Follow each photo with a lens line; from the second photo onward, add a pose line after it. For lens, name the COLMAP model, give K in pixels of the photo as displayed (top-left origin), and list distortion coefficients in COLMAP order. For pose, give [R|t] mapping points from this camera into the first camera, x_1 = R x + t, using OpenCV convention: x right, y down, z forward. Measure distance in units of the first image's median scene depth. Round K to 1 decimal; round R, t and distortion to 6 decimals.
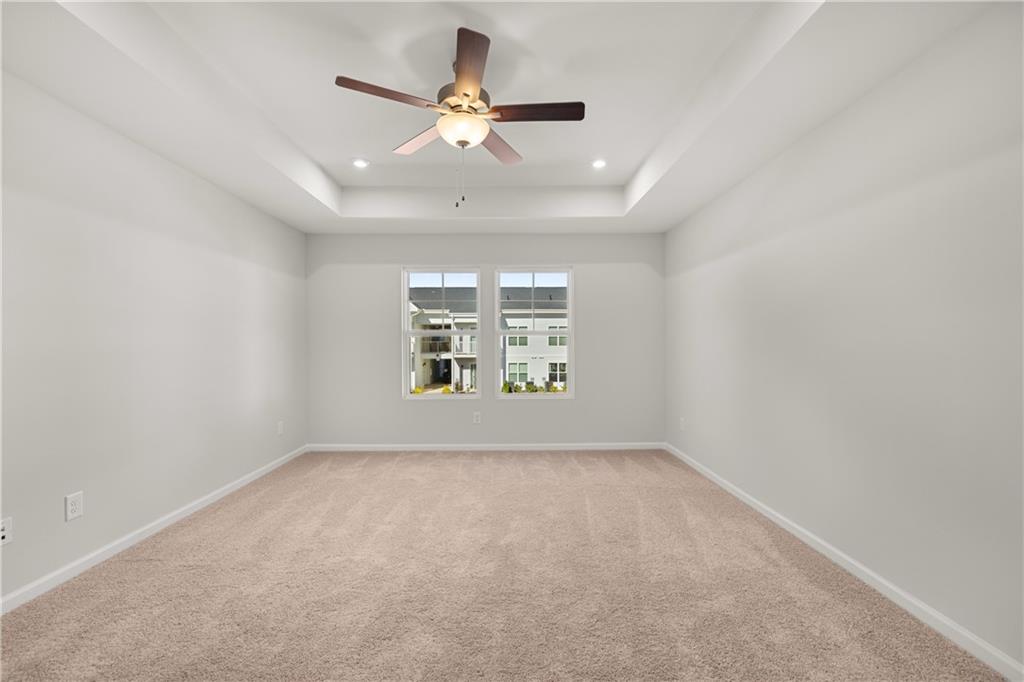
lens RADIAL K [[435.8, 0, 511.0], [0, 435.8, 340.7], [0, 0, 1]] dist [0.003089, 0.000427]
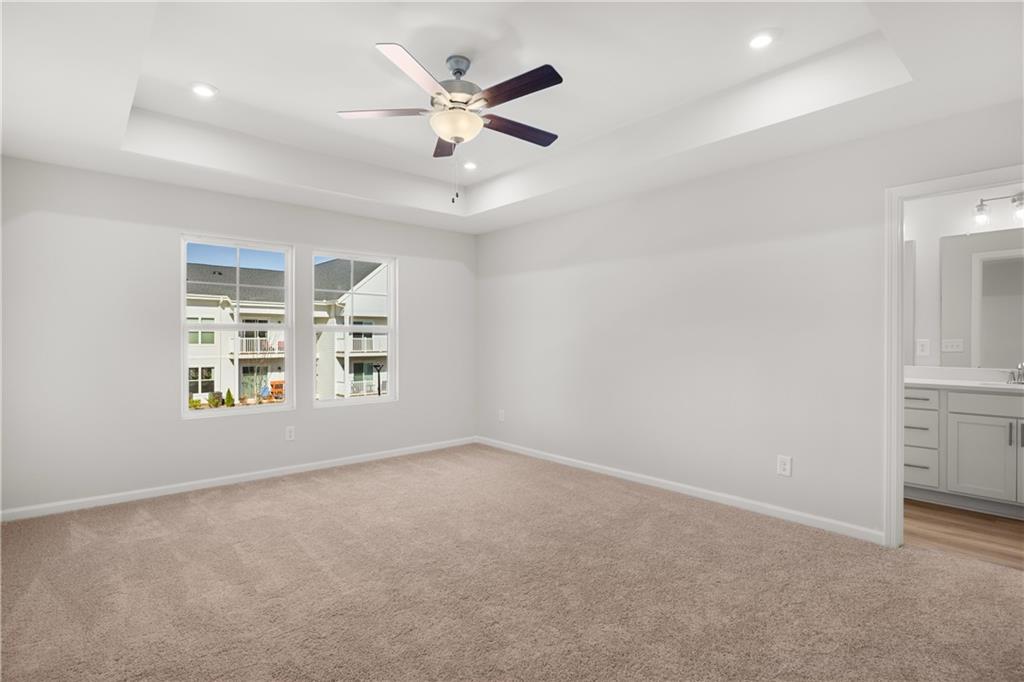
lens RADIAL K [[514.6, 0, 511.5], [0, 514.6, 340.1], [0, 0, 1]] dist [-0.004230, -0.000721]
pose [[0.749778, 0.002399, 0.661685, -0.462593], [-0.005497, 0.999982, 0.002604, 0.000044], [-0.661667, -0.005589, 0.749777, 0.023433]]
